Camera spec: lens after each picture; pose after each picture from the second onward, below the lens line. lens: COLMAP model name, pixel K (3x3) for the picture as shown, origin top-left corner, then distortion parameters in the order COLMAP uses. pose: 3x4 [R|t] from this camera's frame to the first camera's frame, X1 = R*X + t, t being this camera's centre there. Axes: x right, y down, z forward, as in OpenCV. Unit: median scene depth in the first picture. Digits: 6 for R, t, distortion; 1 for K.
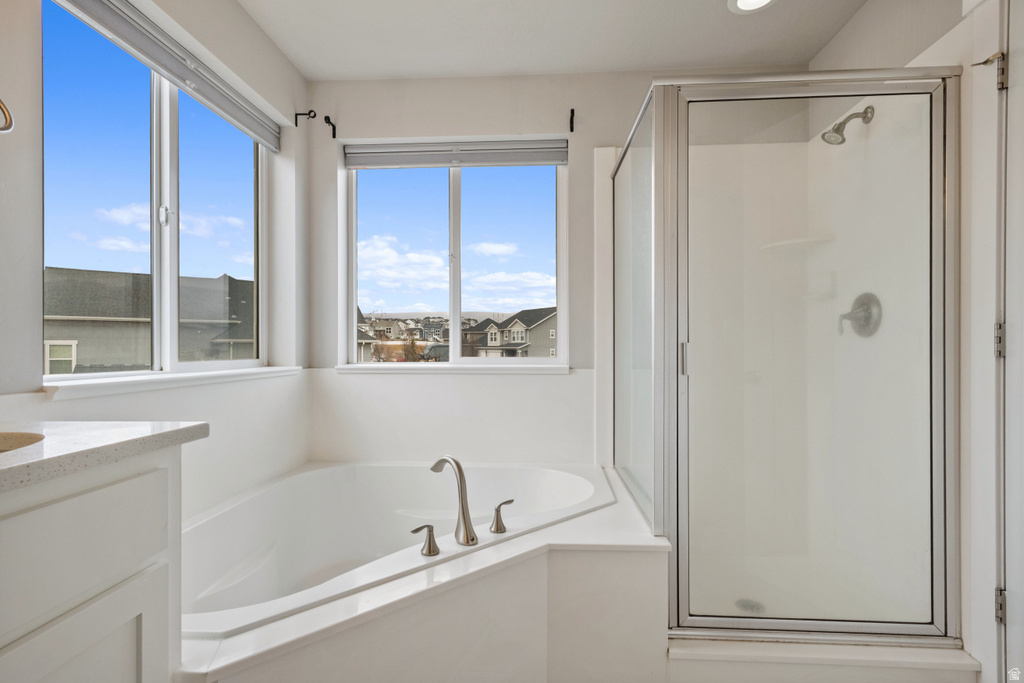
lens RADIAL K [[485.9, 0, 511.7], [0, 485.9, 343.7], [0, 0, 1]] dist [0.008026, 0.002209]
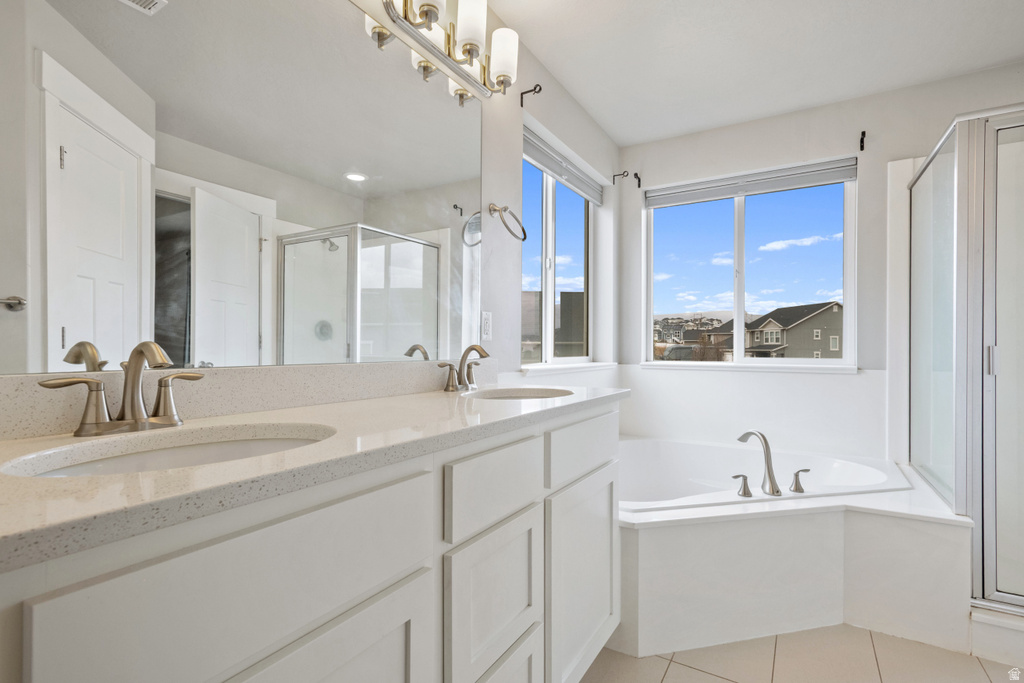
lens RADIAL K [[485.9, 0, 518.5], [0, 485.9, 346.7], [0, 0, 1]] dist [0.008026, 0.002209]
pose [[0.894042, 0.003837, -0.447967, -0.084330], [-0.002635, 0.999991, 0.003307, -0.000982], [0.447975, -0.001776, 0.894044, -0.374858]]
